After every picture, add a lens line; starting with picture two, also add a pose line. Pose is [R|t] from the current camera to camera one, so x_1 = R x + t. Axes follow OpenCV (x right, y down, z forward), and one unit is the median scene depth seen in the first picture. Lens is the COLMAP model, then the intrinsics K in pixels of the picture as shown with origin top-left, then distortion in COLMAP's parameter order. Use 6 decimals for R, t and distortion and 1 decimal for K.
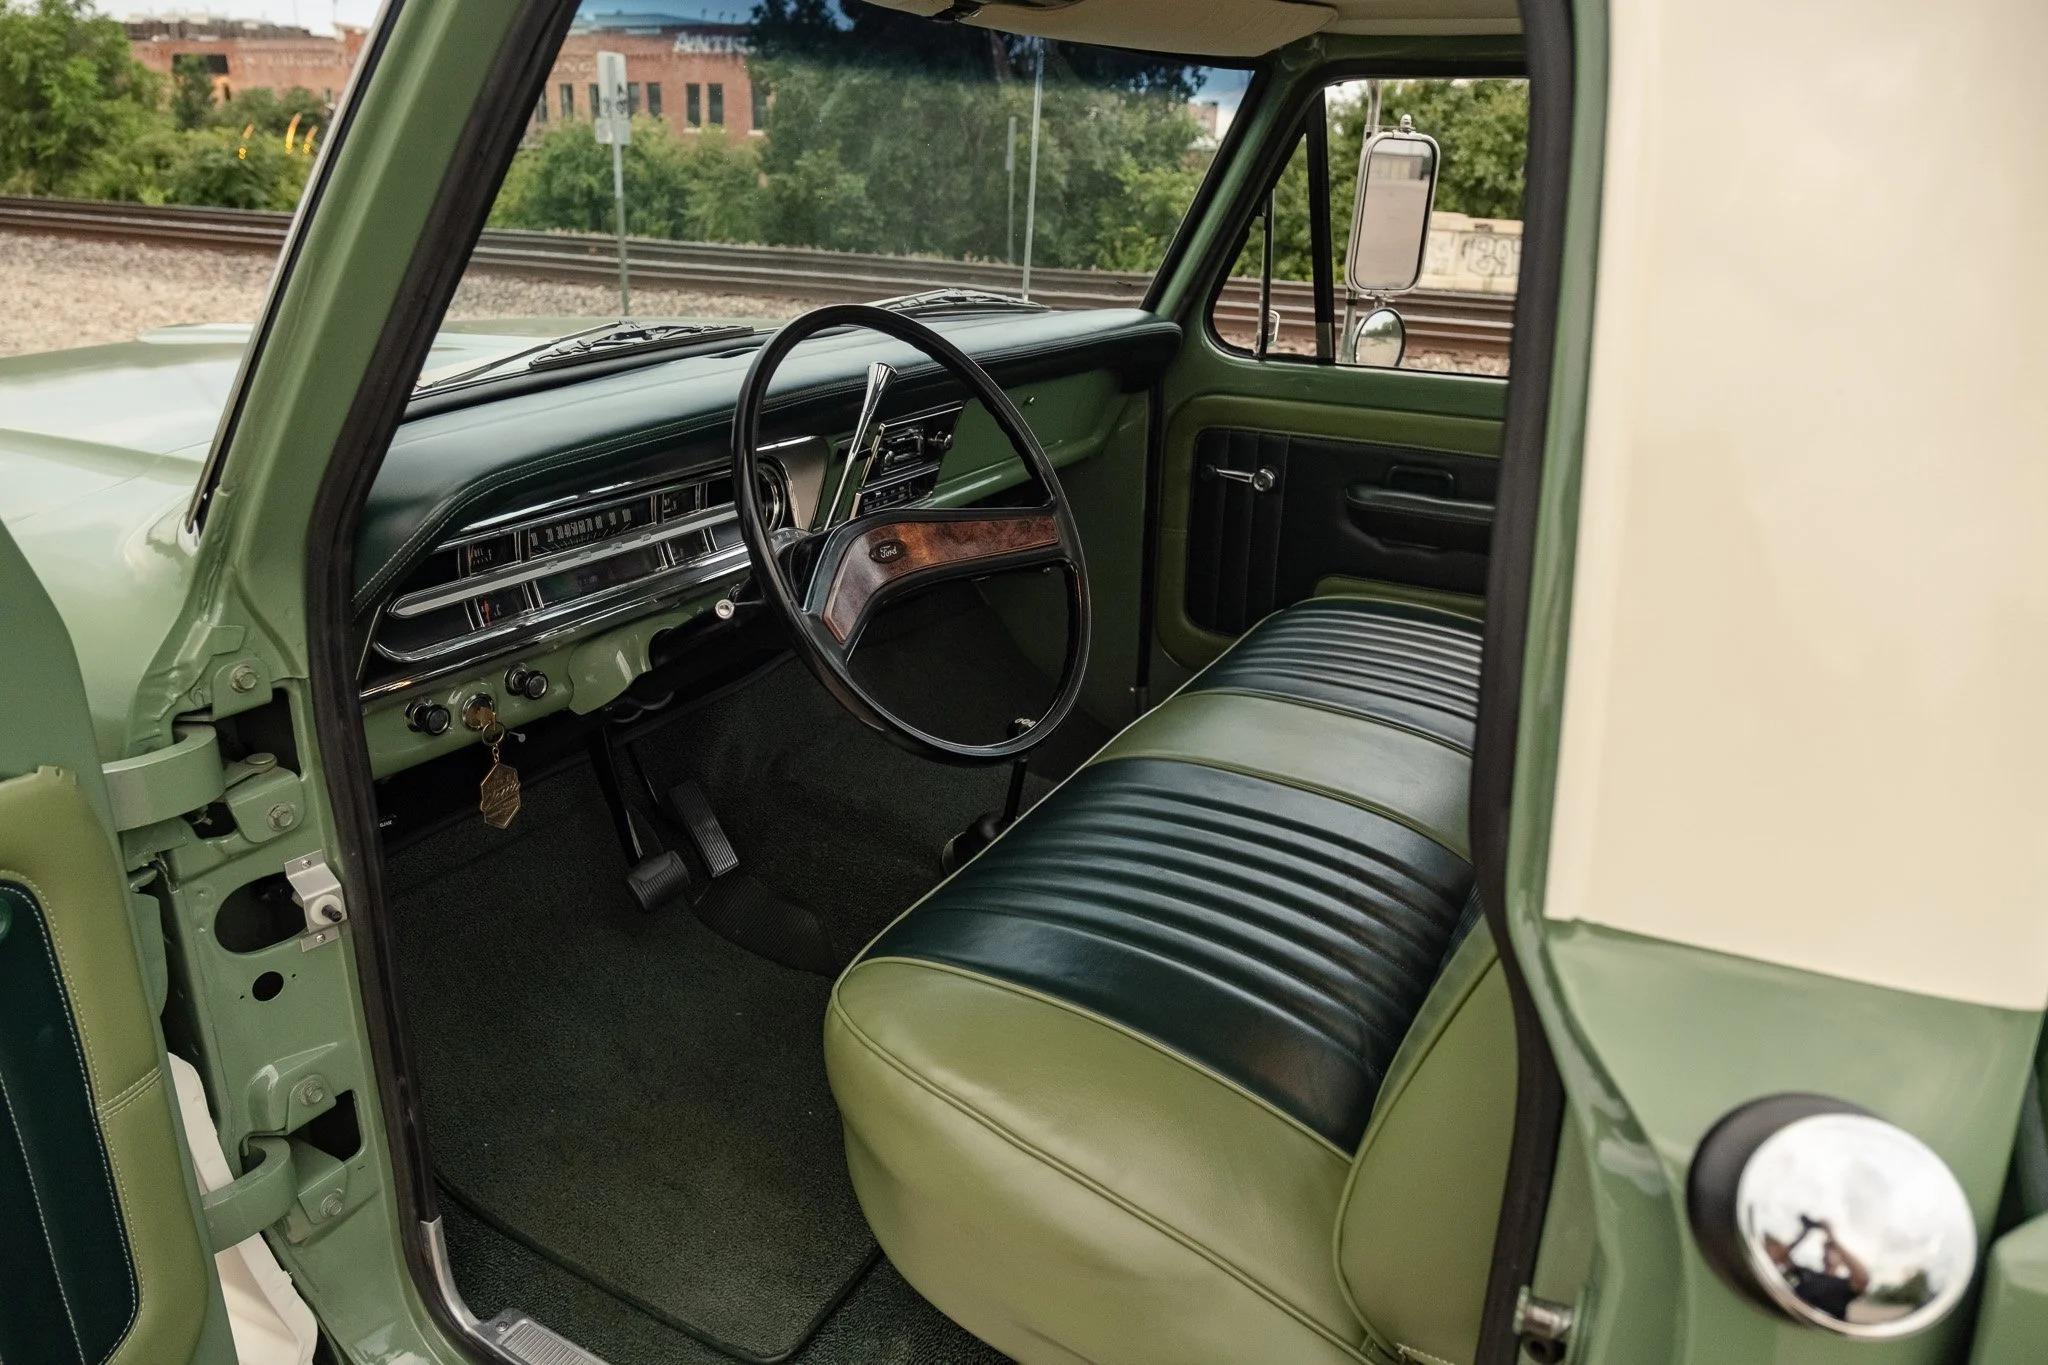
lens RADIAL K [[1368.0, 0, 1024.9], [0, 1368.0, 686.2], [0, 0, 1]] dist [-0.006608, -0.001985]
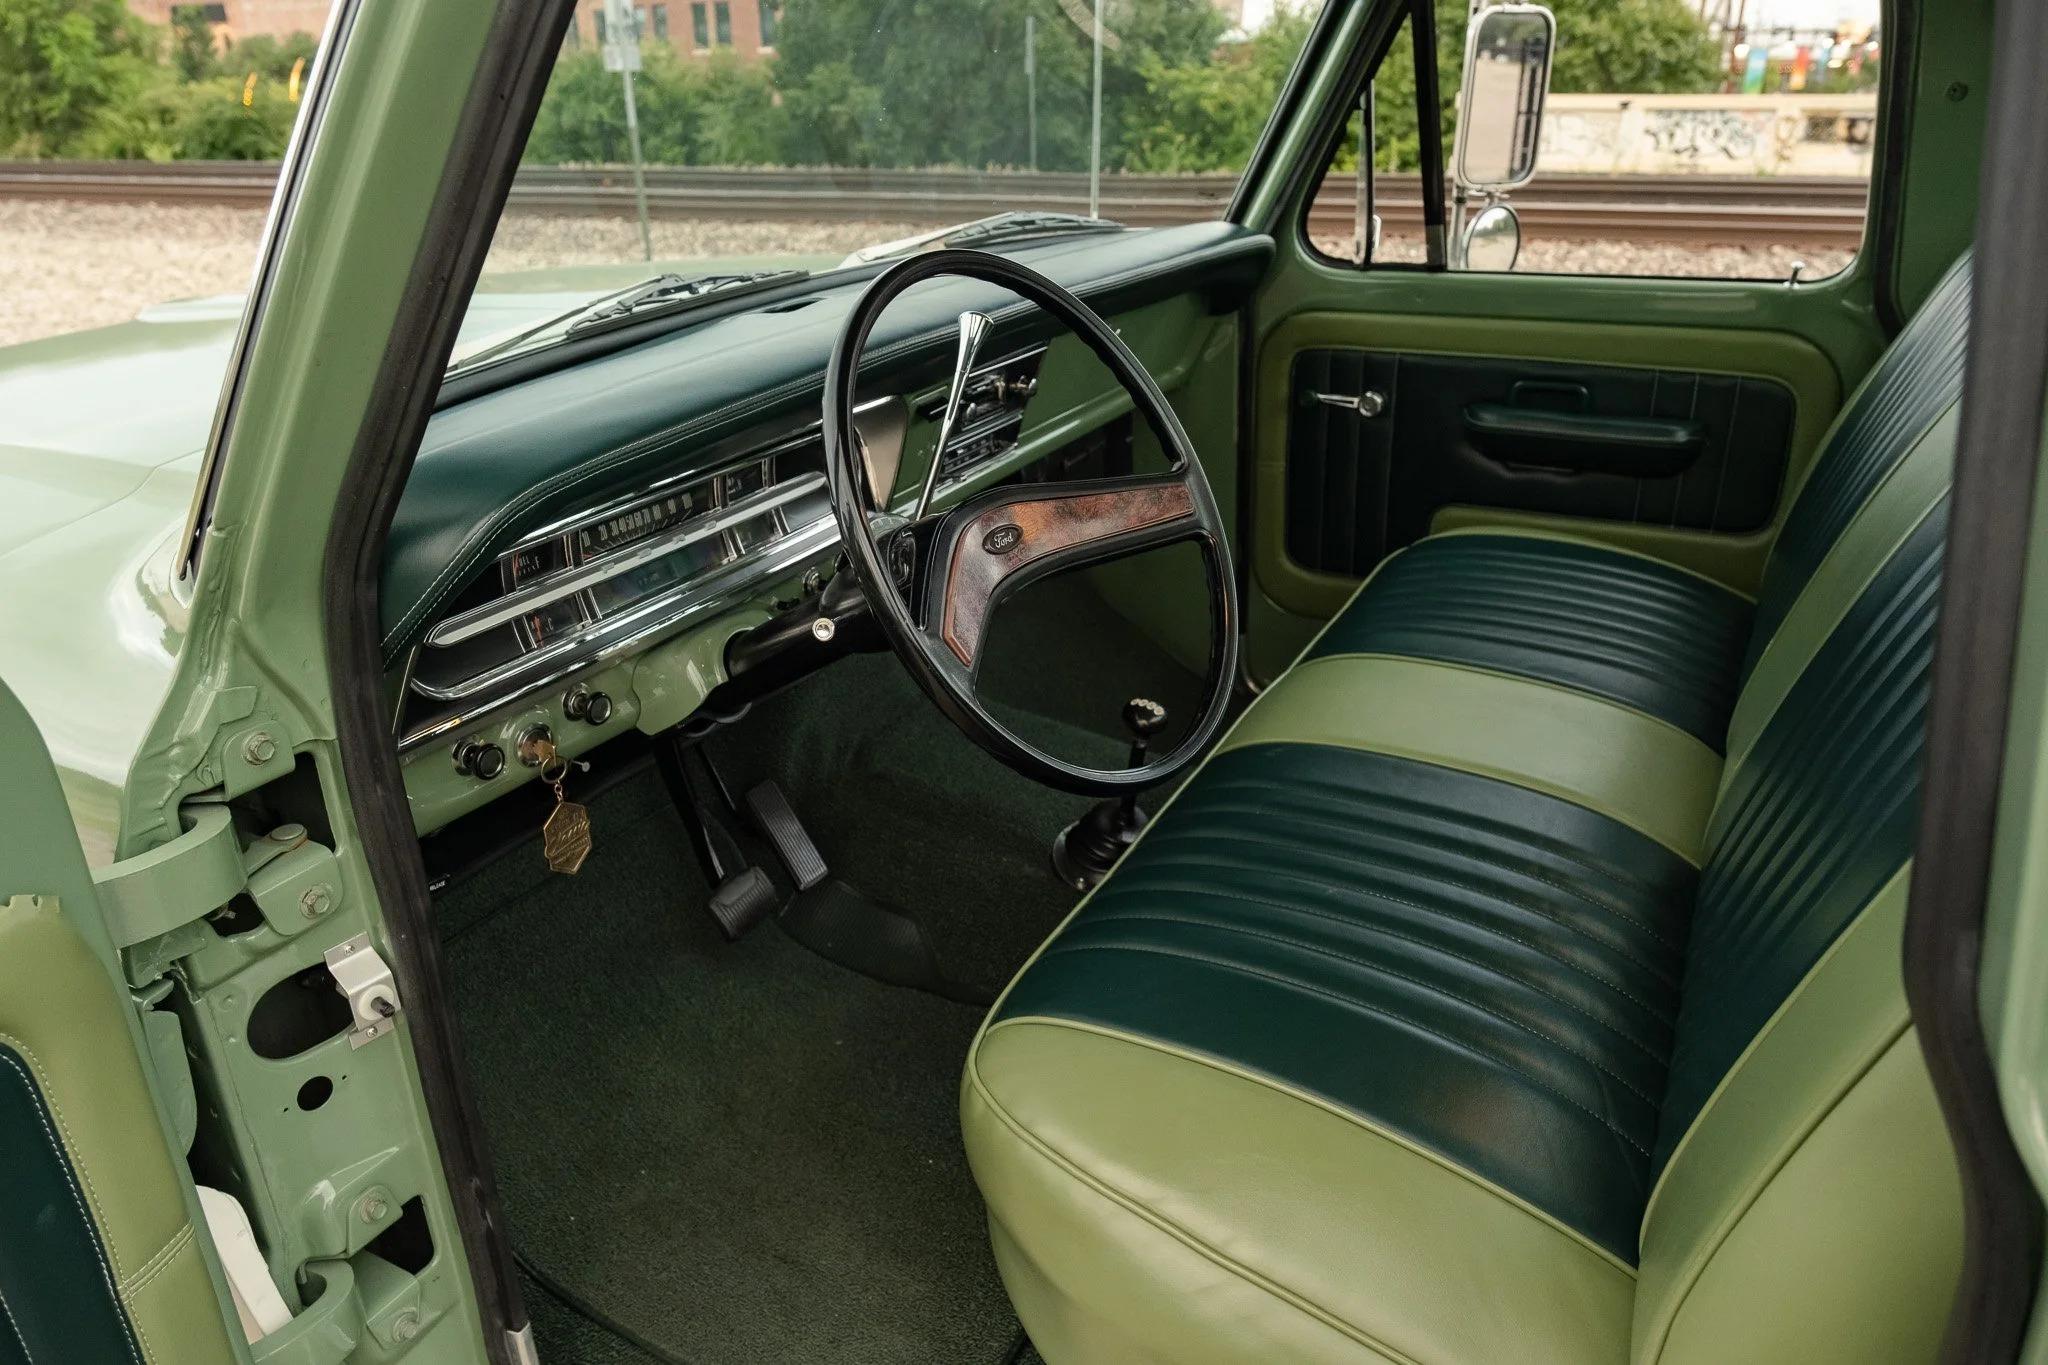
lens RADIAL K [[1368.0, 0, 1024.4], [0, 1368.0, 642.1], [0, 0, 1]] dist [-0.006608, -0.001985]
pose [[0.998411, -0.049539, -0.026866, -0.039027], [0.050427, 0.998168, 0.033444, -0.036355], [0.025160, -0.034746, 0.999079, 0.088122]]
